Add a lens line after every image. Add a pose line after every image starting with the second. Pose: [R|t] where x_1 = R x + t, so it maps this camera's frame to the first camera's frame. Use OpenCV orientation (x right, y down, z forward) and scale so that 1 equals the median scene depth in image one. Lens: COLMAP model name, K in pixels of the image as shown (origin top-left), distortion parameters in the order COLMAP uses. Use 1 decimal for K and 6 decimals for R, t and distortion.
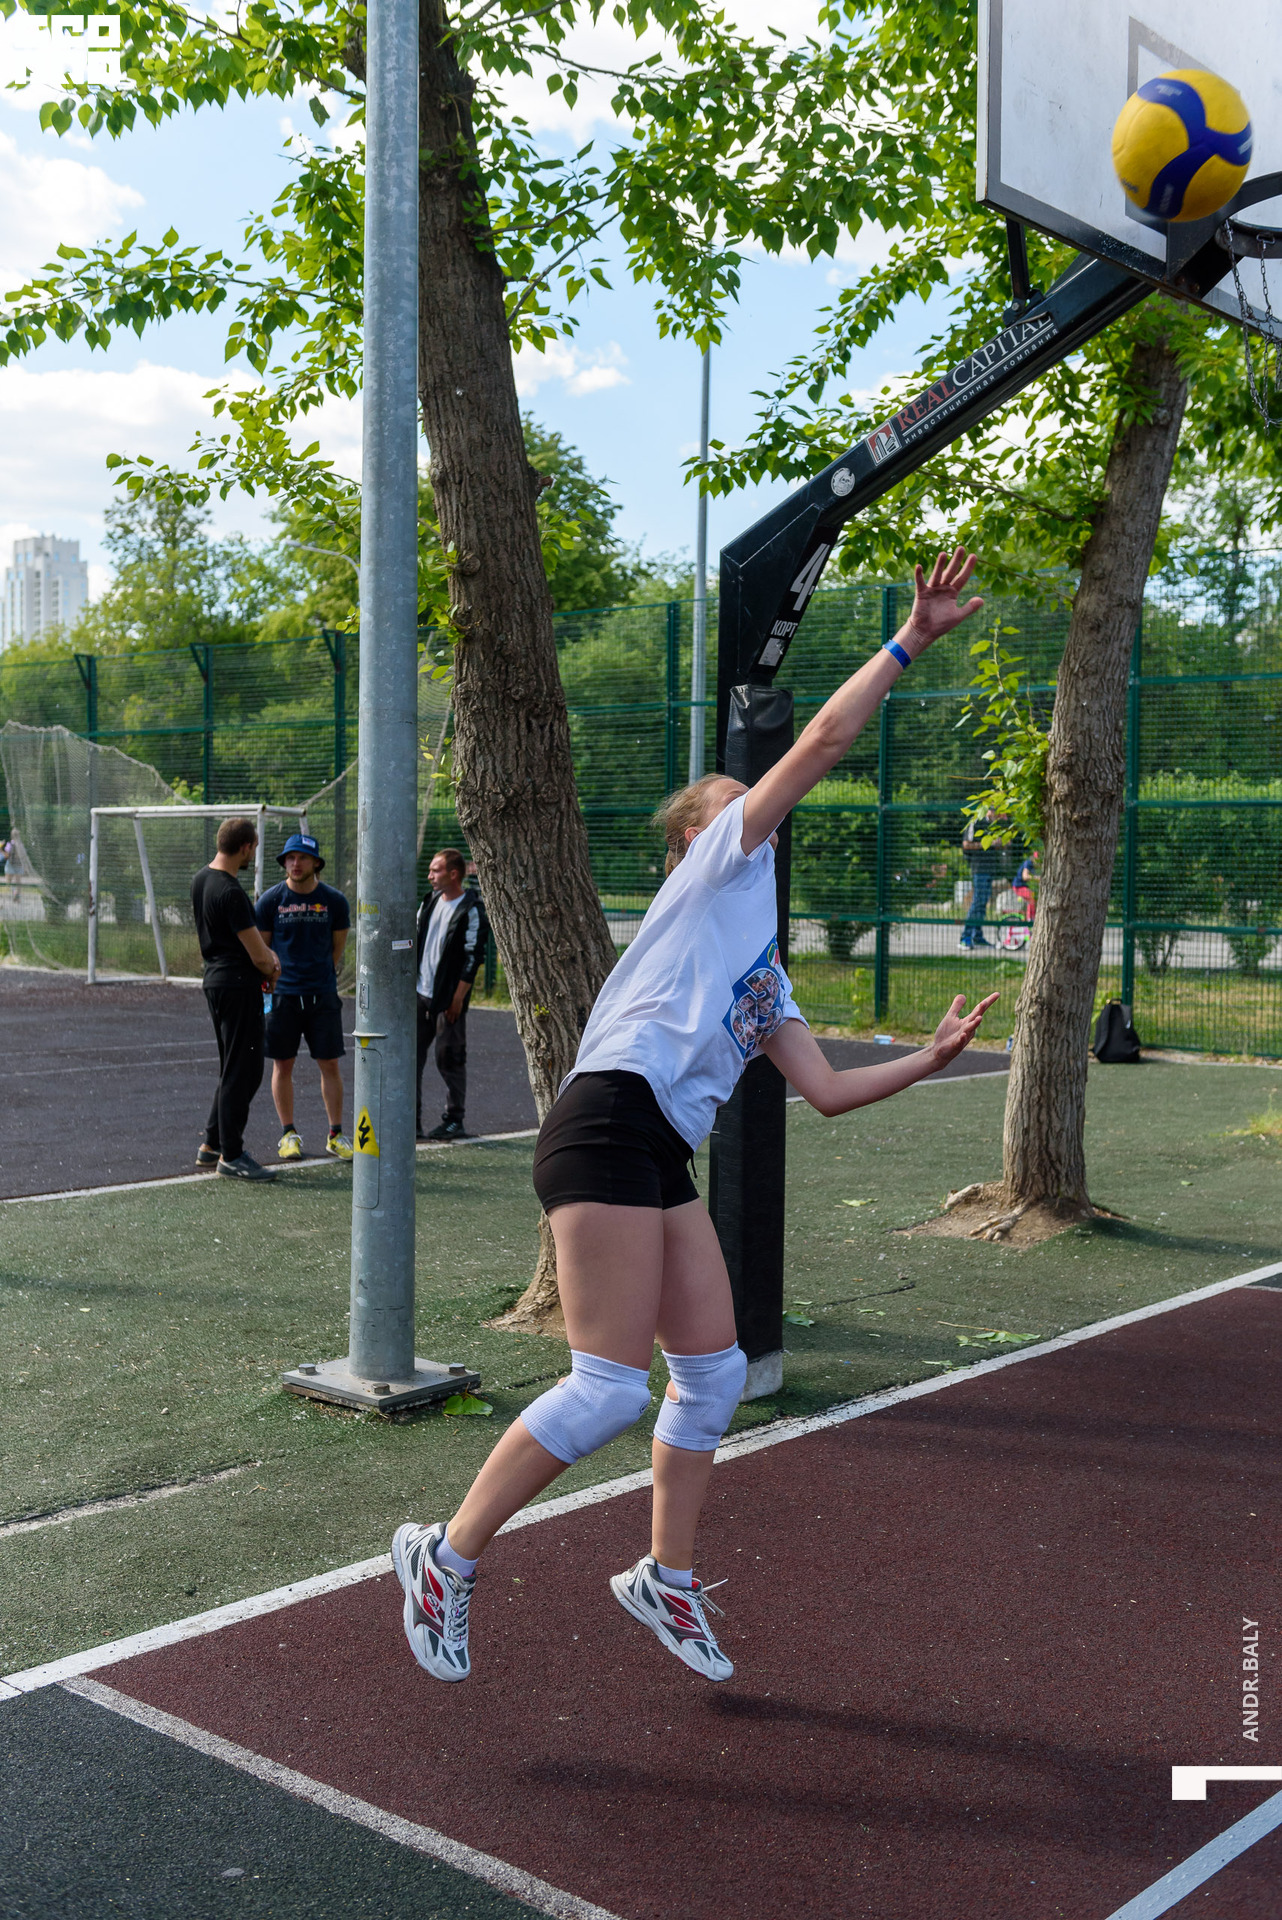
lens RADIAL K [[2086.8, 0, 641.0], [0, 2086.8, 960.0], [0, 0, 1]] dist [-0.027077, 0.014701]
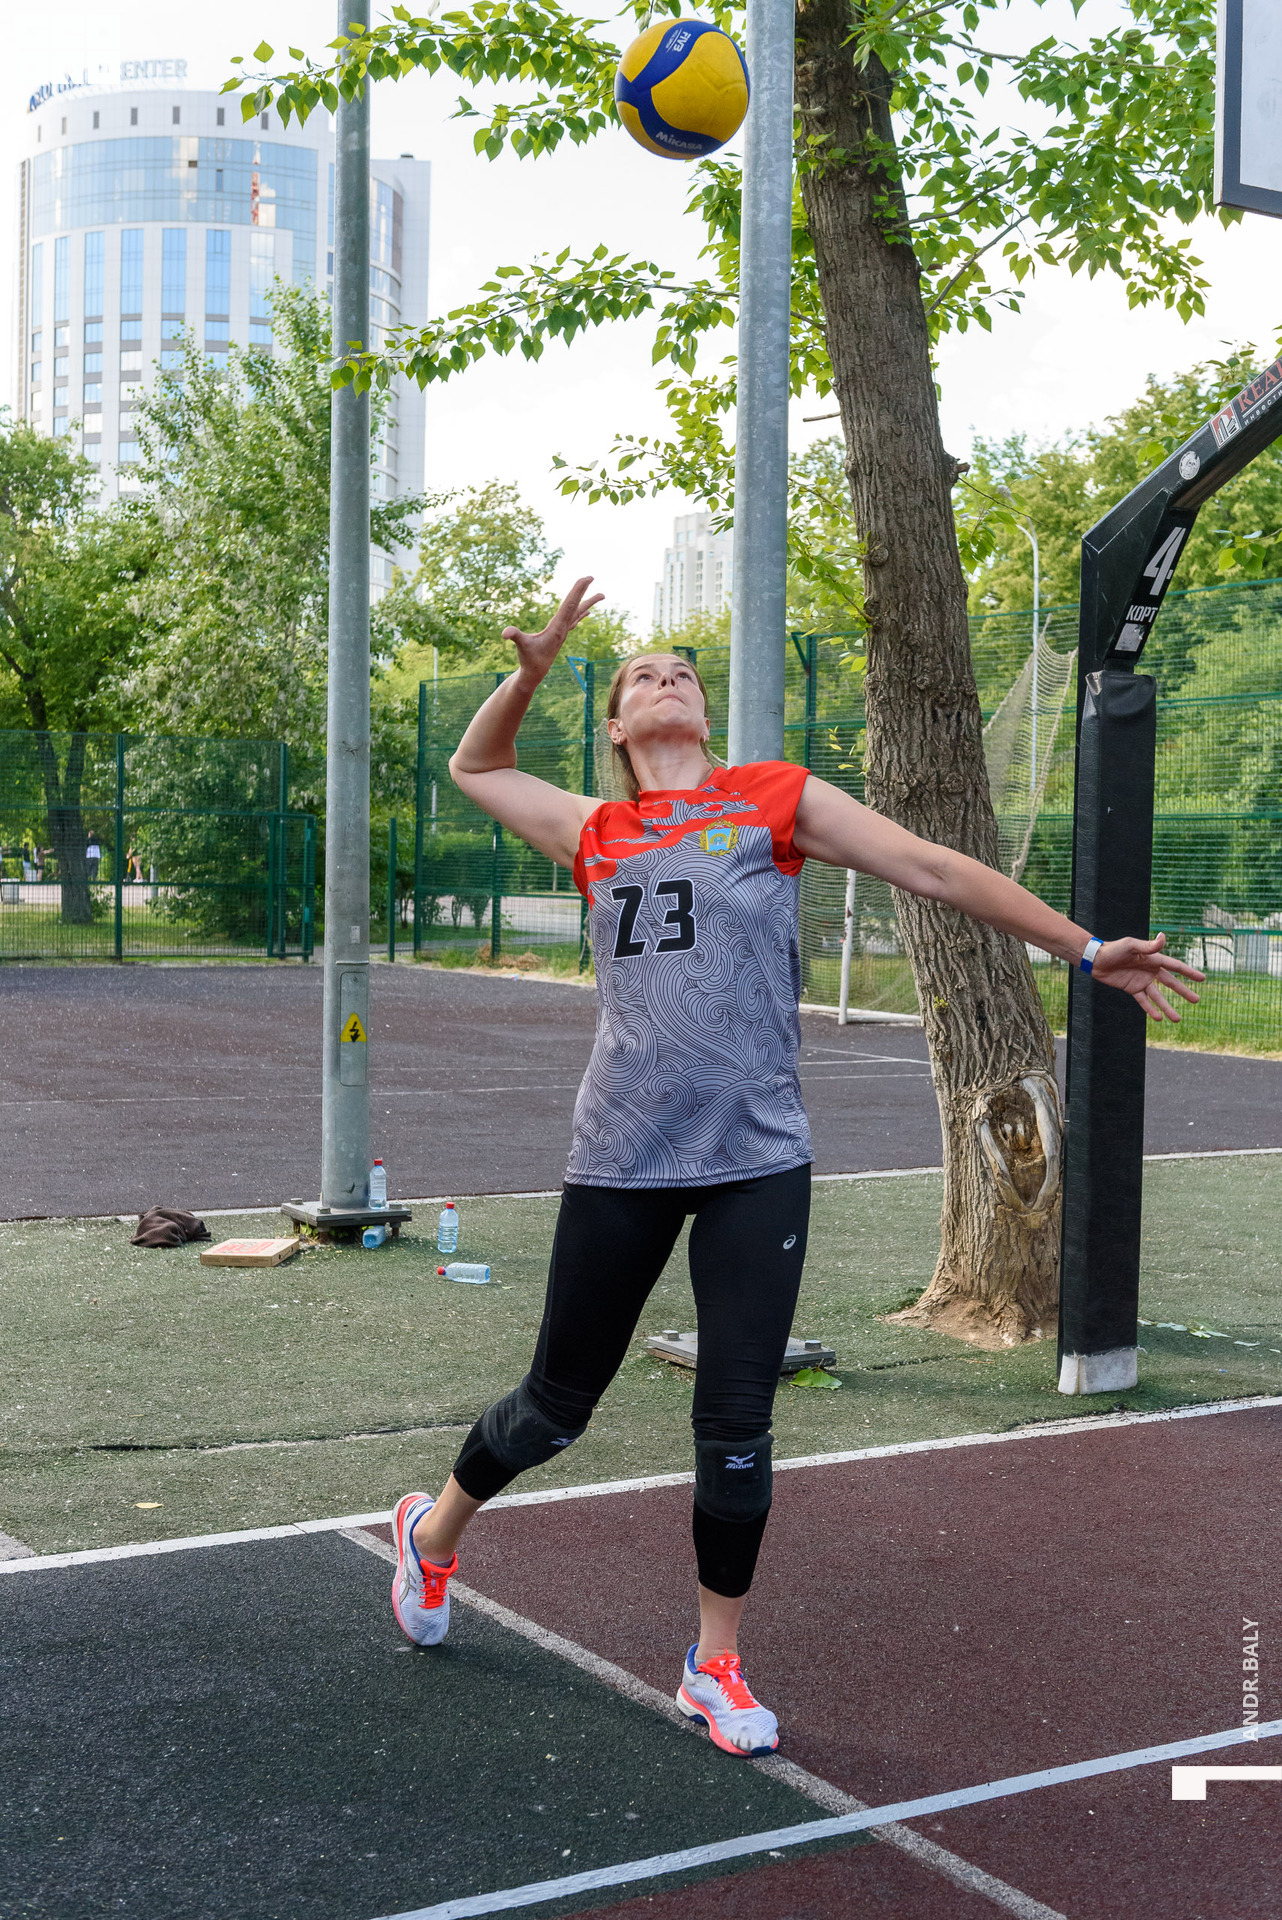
lens RADIAL K [[2553.2, 0, 641.0], [0, 2553.2, 960.0], [0, 0, 1]] dist [-0.028248, -0.083571]
pose [[0.949071, 0.017489, -0.314576, 0.197770], [-0.023796, 0.999585, -0.016220, 0.027003], [0.314162, 0.022879, 0.949094, -0.192027]]
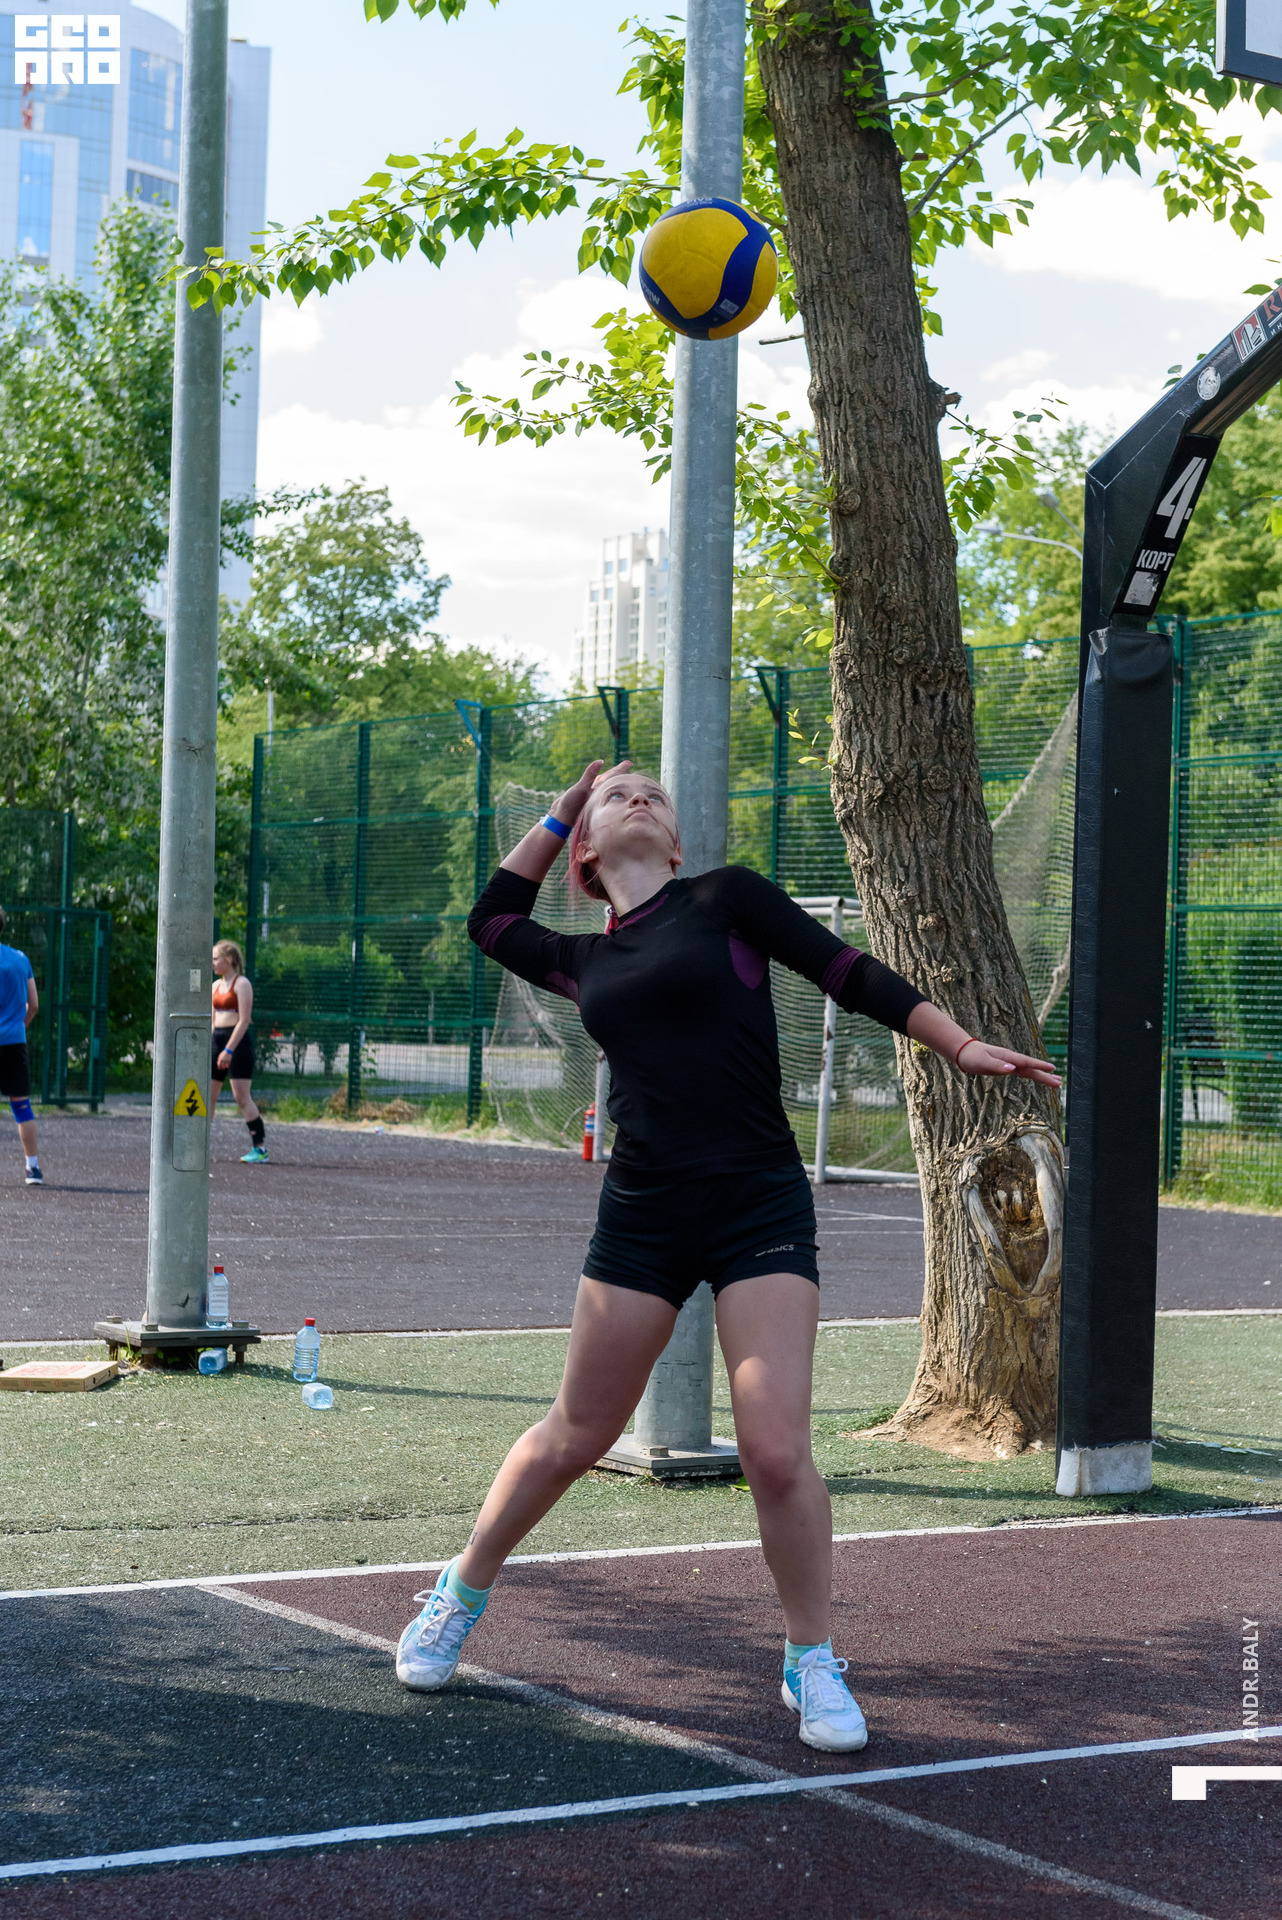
lens RADIAL K [[3657.2, 0, 641.0], [0, 3657.2, 960.0], [0, 0, 1]] dist [0.035212, -0.744684]
pose [[0.956506, 0.007904, -0.291607, 0.261665], [-0.032556, 0.996281, -0.079782, 0.108173], [0.289892, 0.085805, 0.953205, -0.384482]]
